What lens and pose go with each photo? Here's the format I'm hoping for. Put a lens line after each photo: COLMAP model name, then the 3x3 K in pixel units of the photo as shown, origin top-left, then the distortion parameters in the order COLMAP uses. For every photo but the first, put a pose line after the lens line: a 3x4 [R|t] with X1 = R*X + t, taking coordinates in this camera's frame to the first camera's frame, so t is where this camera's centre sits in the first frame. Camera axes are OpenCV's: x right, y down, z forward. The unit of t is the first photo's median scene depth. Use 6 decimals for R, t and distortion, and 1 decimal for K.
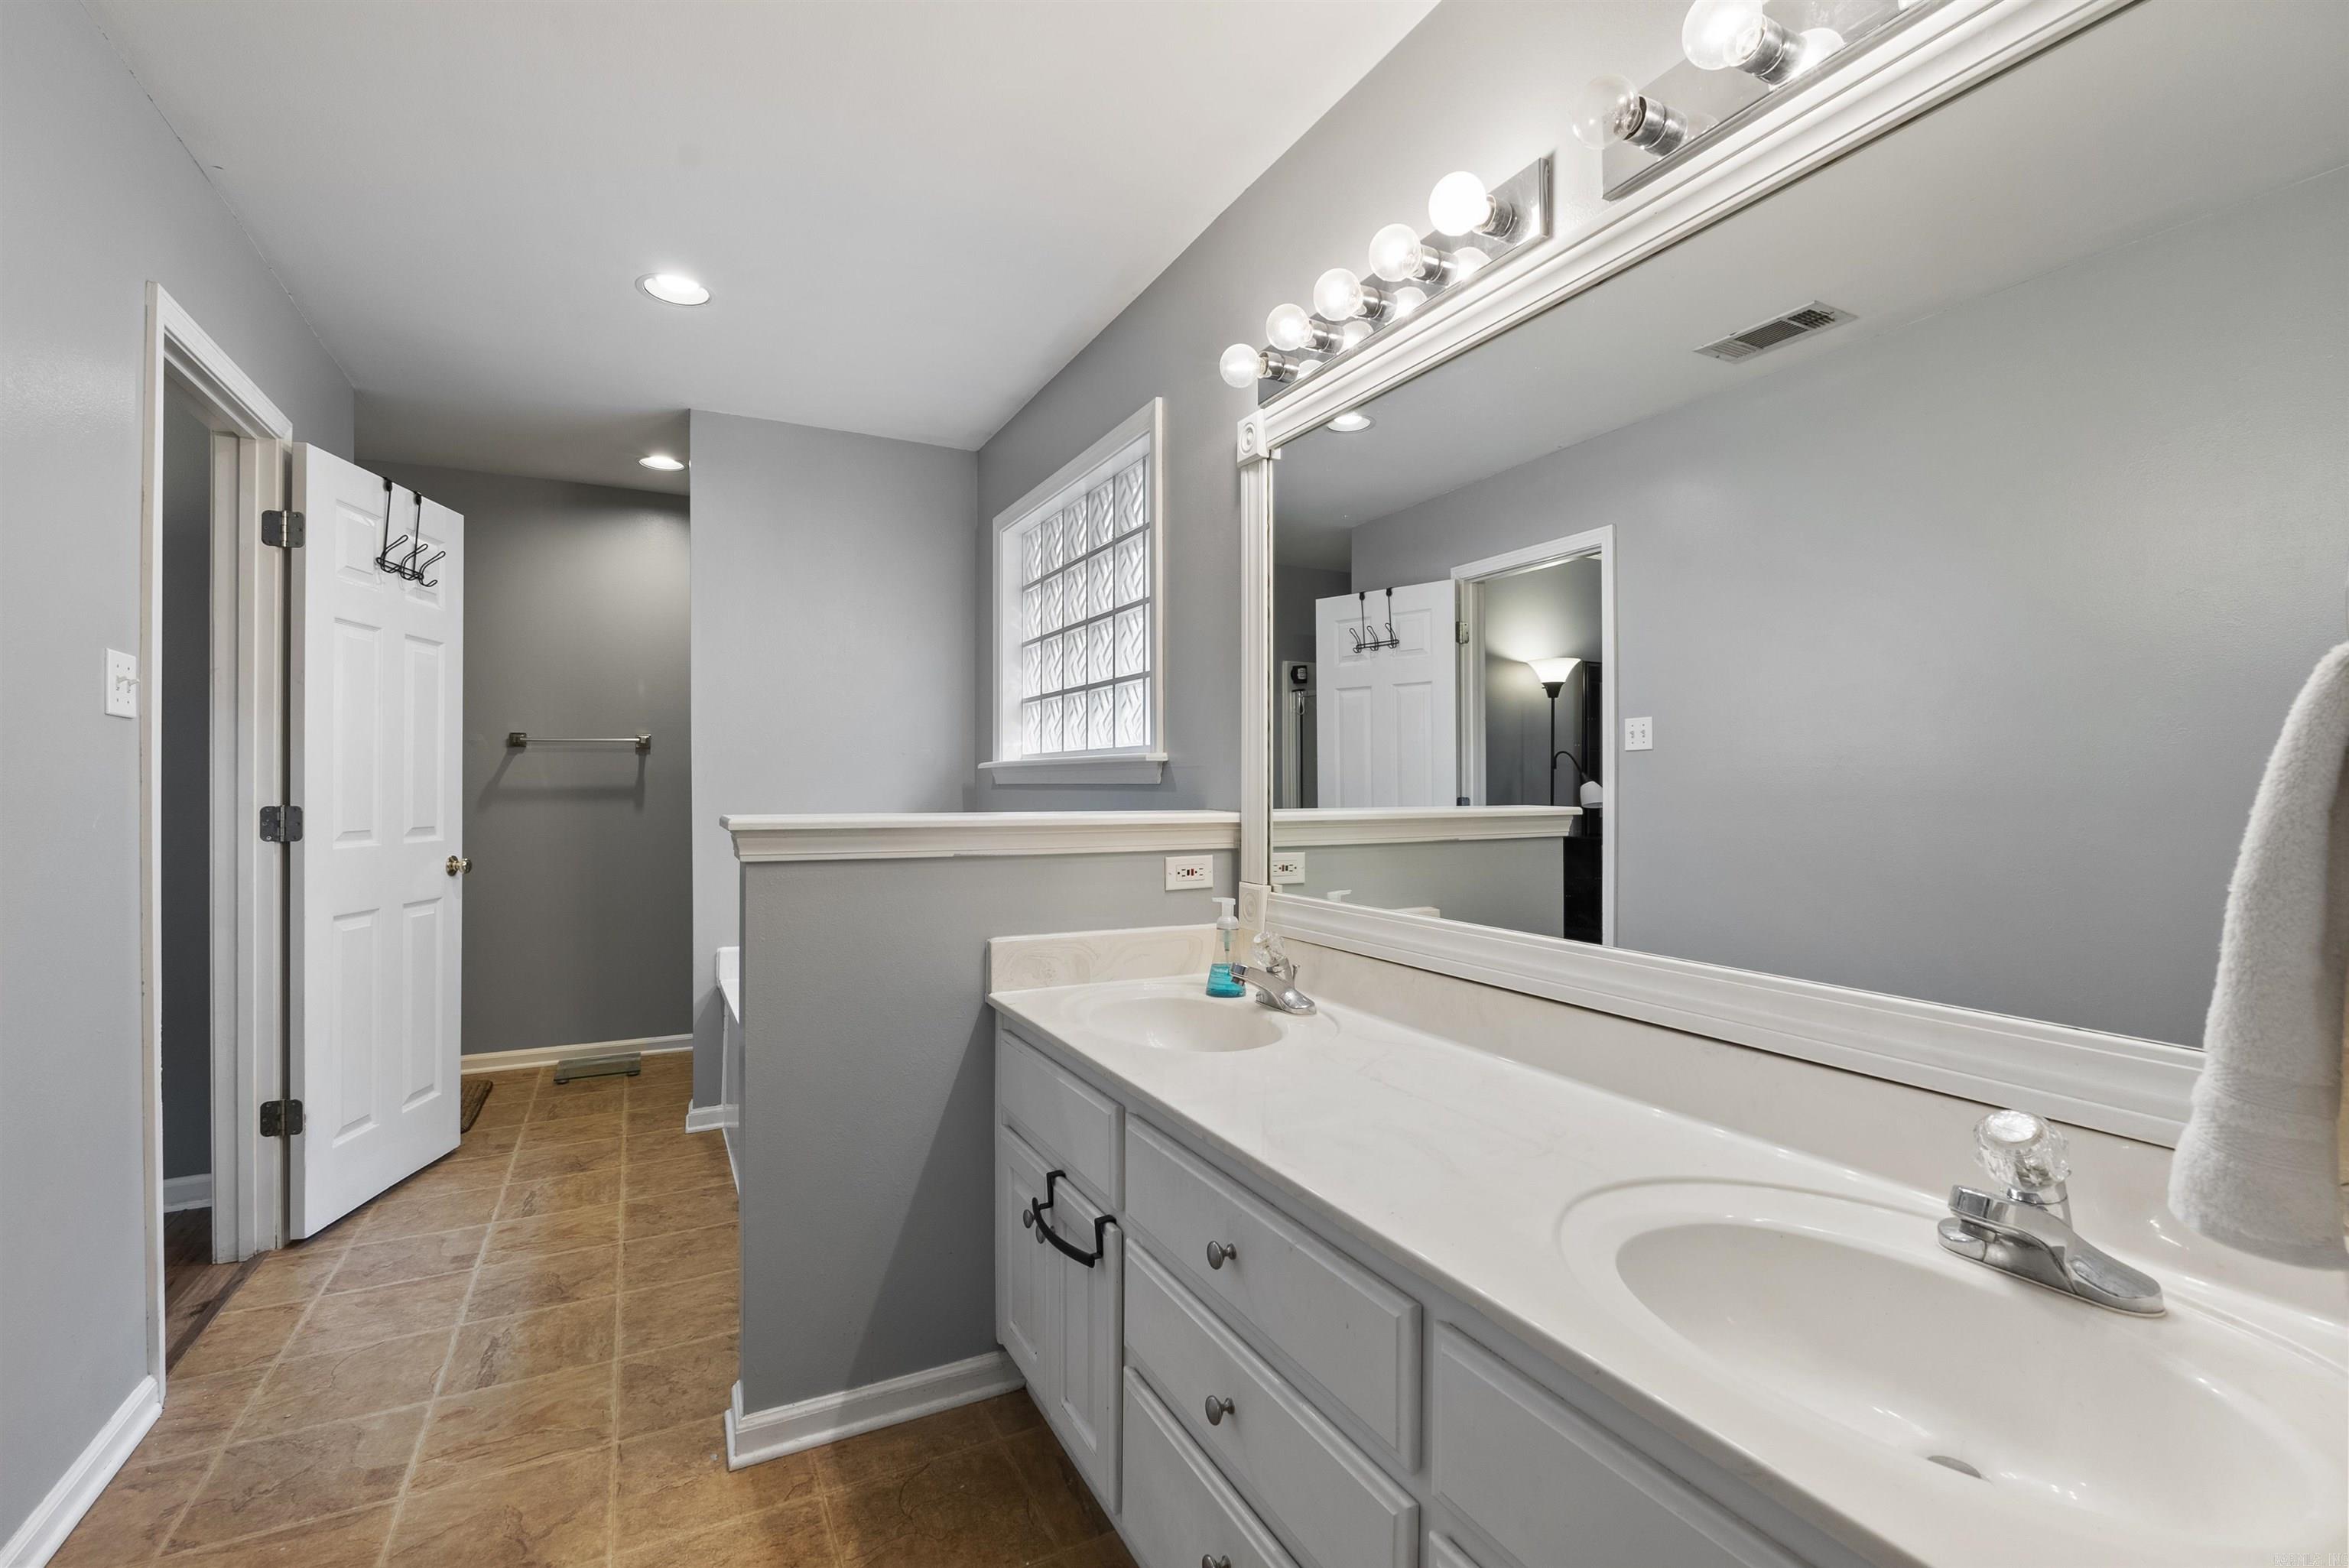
lens RADIAL K [[1051.1, 0, 1177.2], [0, 1051.1, 787.1], [0, 0, 1]] dist [-0.005643, -0.000044]
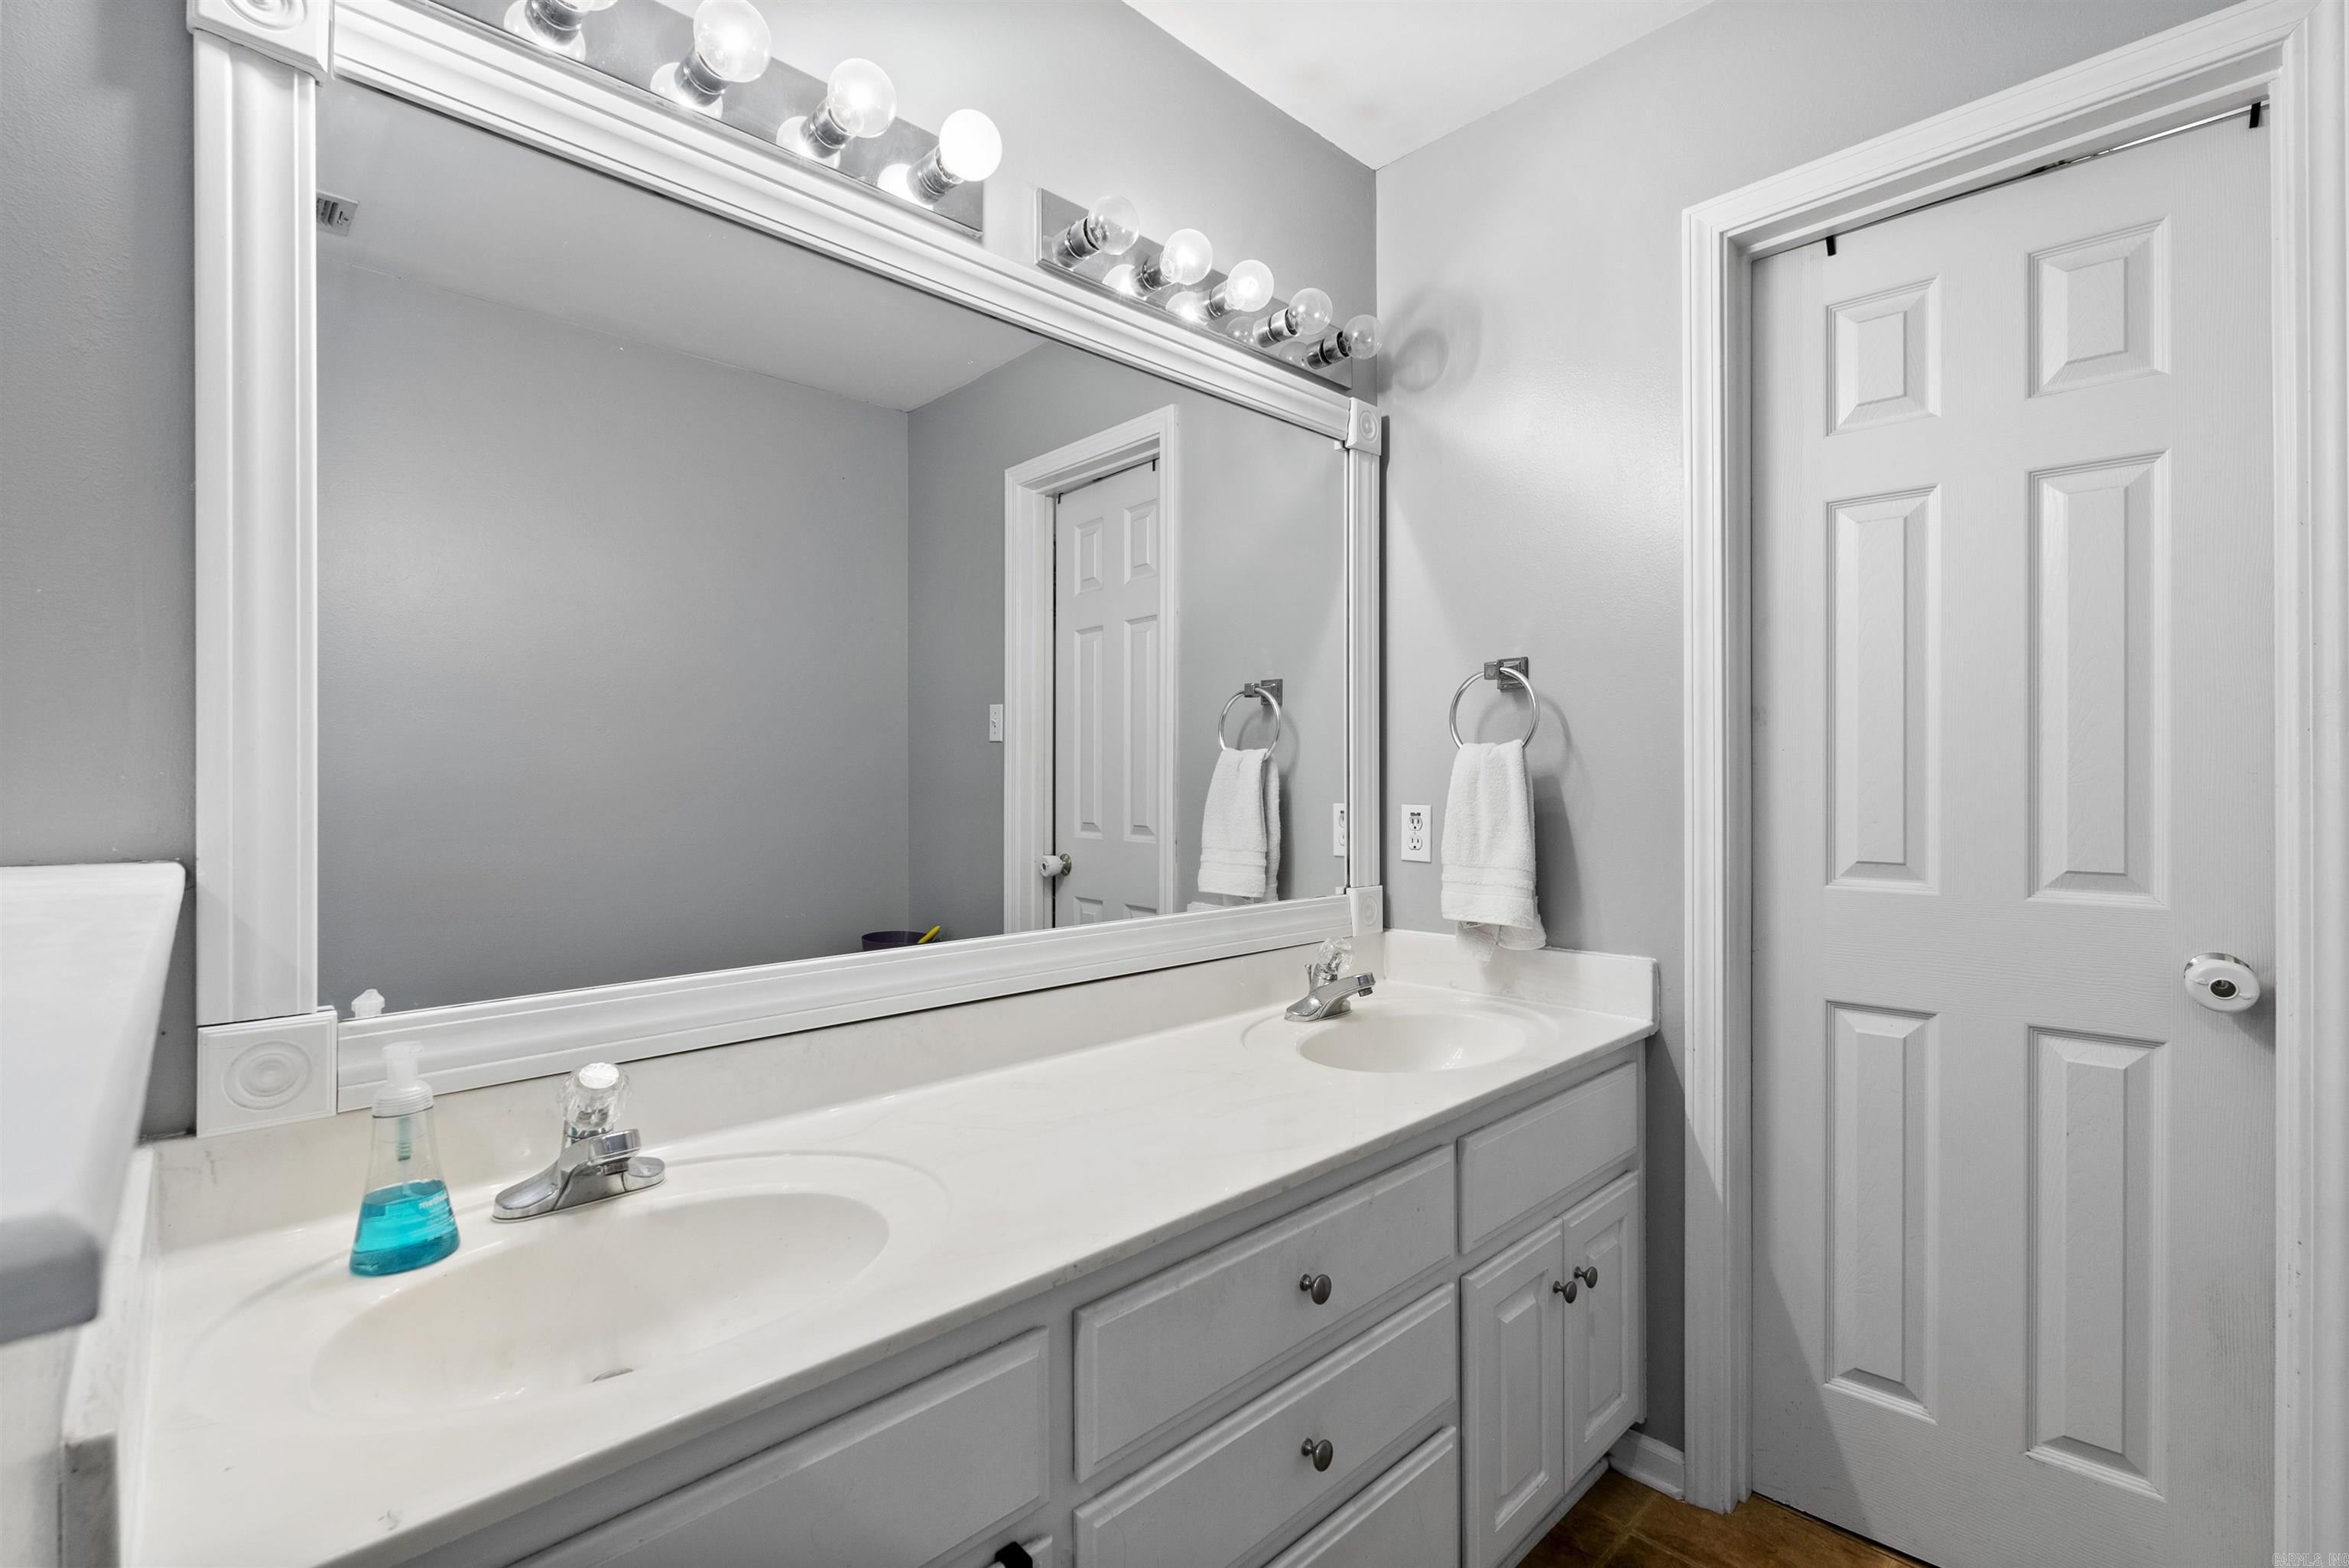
lens RADIAL K [[1051.1, 0, 1174.3], [0, 1051.1, 774.6], [0, 0, 1]] dist [-0.005643, -0.000044]
pose [[-0.289776, 0.003437, 0.957088, -0.825945], [0.004130, 0.999989, -0.002341, -0.012882], [-0.957086, 0.003275, -0.289787, 1.397210]]
